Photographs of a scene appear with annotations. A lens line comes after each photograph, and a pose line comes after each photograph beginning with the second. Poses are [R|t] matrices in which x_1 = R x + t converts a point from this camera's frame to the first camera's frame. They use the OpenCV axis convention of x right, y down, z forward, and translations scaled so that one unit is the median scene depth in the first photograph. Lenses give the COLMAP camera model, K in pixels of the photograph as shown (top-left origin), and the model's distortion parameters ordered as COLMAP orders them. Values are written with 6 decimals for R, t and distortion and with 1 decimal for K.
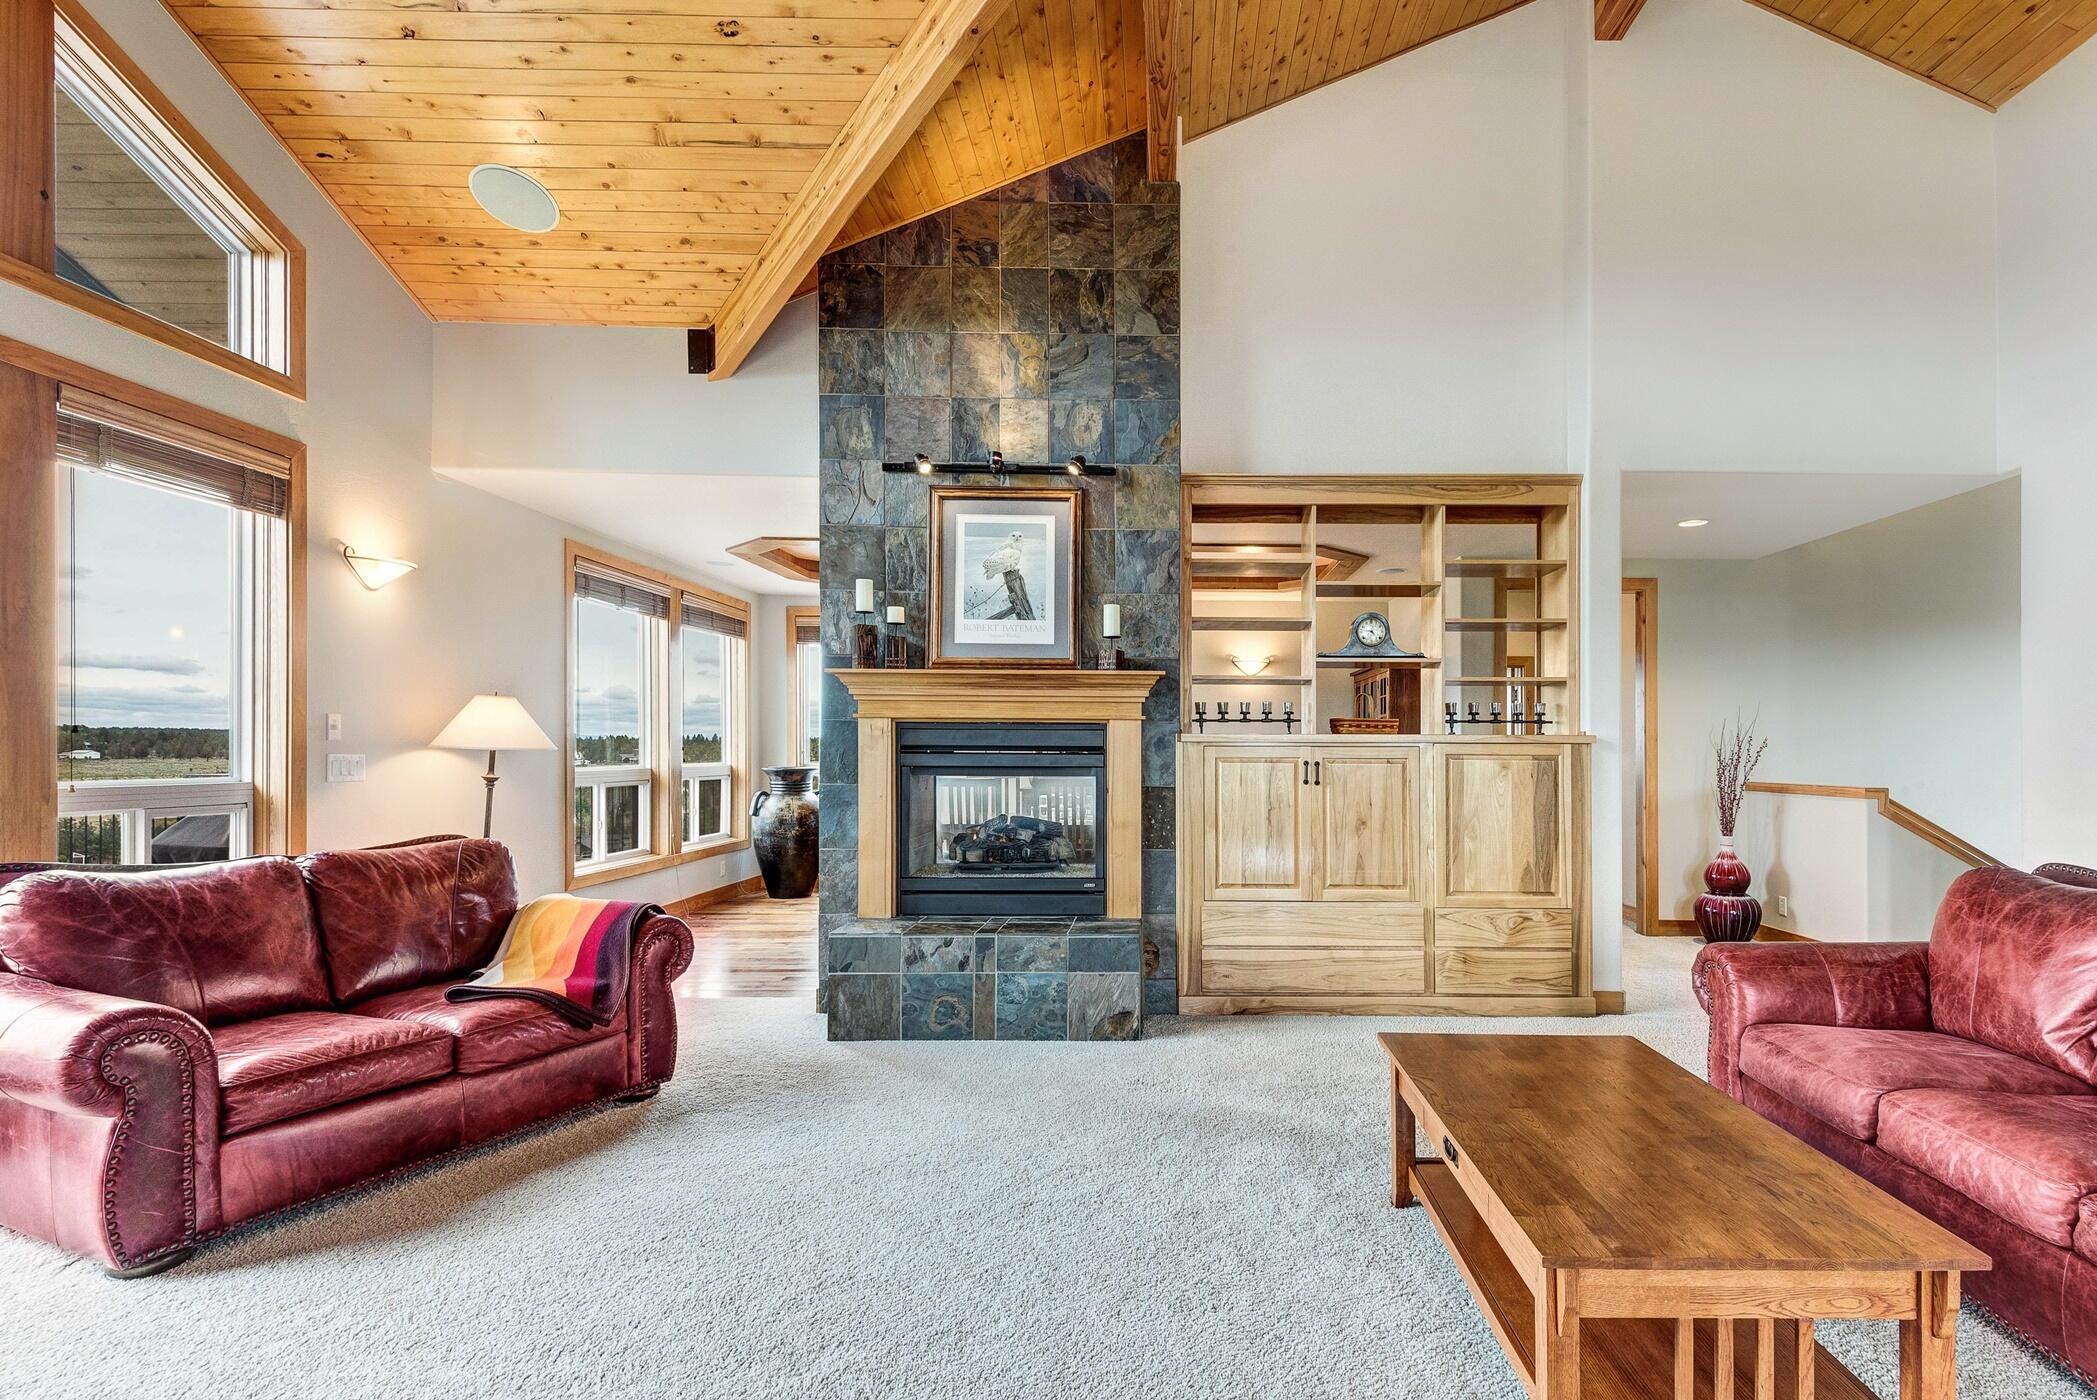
lens RADIAL K [[980.9, 0, 1057.3], [0, 980.9, 762.7], [0, 0, 1]] dist [0.010438, -0.009794]
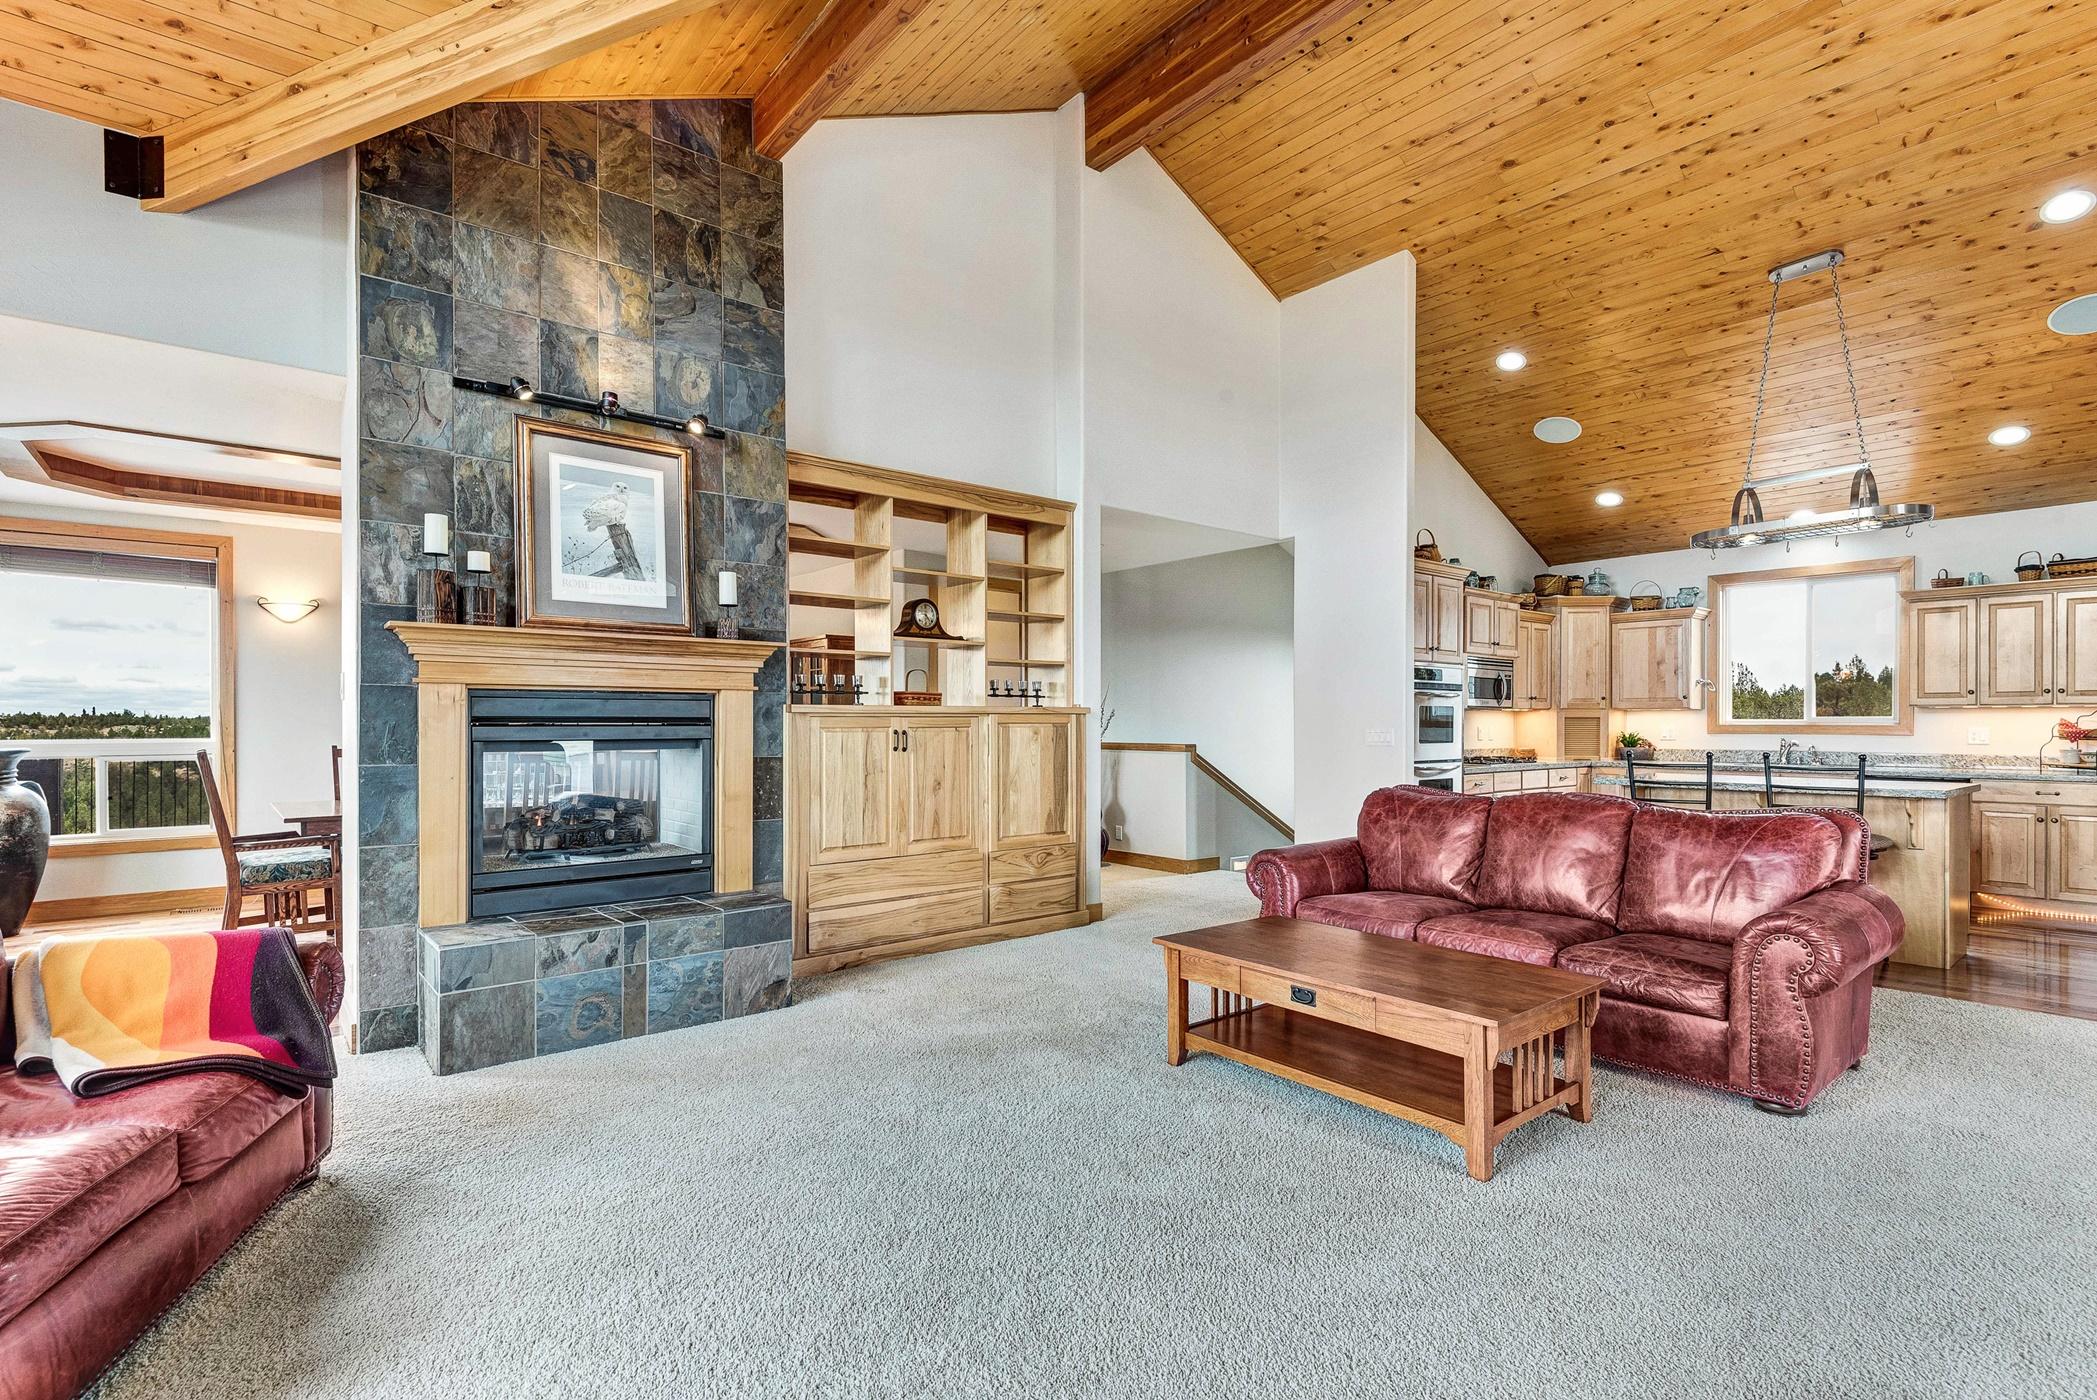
lens RADIAL K [[980.9, 0, 1045.4], [0, 980.9, 729.7], [0, 0, 1]] dist [0.010438, -0.009794]
pose [[0.777592, -0.010905, 0.628675, -0.311476], [0.010889, 0.999933, 0.003876, -0.004013], [-0.628675, 0.003832, 0.777658, 0.037733]]
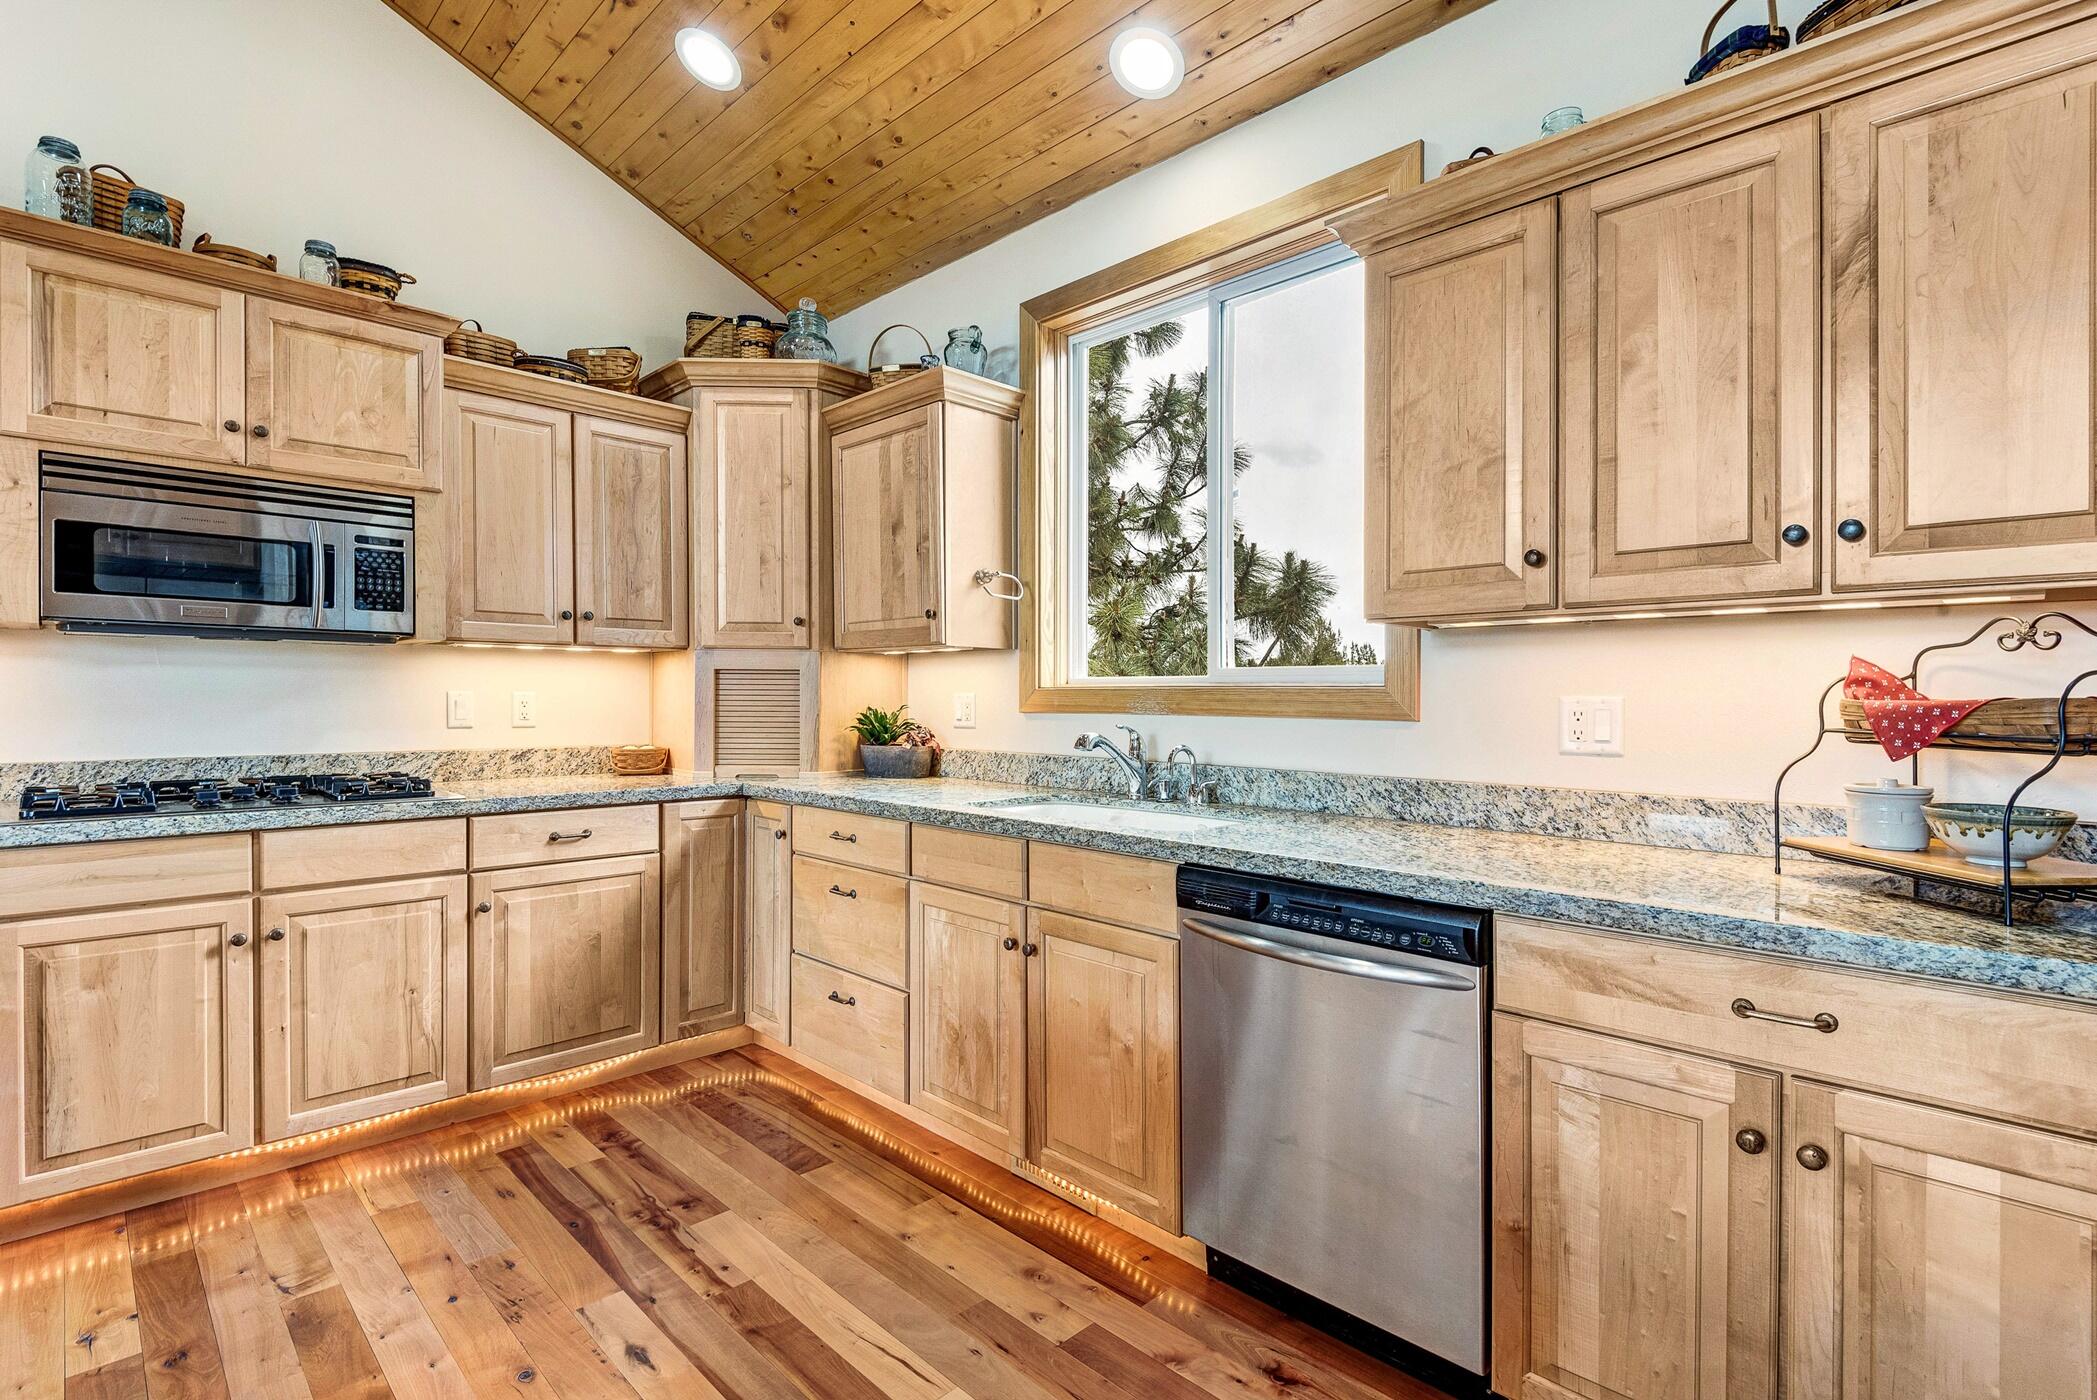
lens RADIAL K [[980.9, 0, 1046.4], [0, 980.9, 699.9], [0, 0, 1]] dist [0.010438, -0.009794]
pose [[0.714568, -0.004980, 0.699548, 1.313921], [0.007467, 0.999972, -0.000509, 0.014899], [-0.699526, 0.005587, 0.714585, 0.171629]]
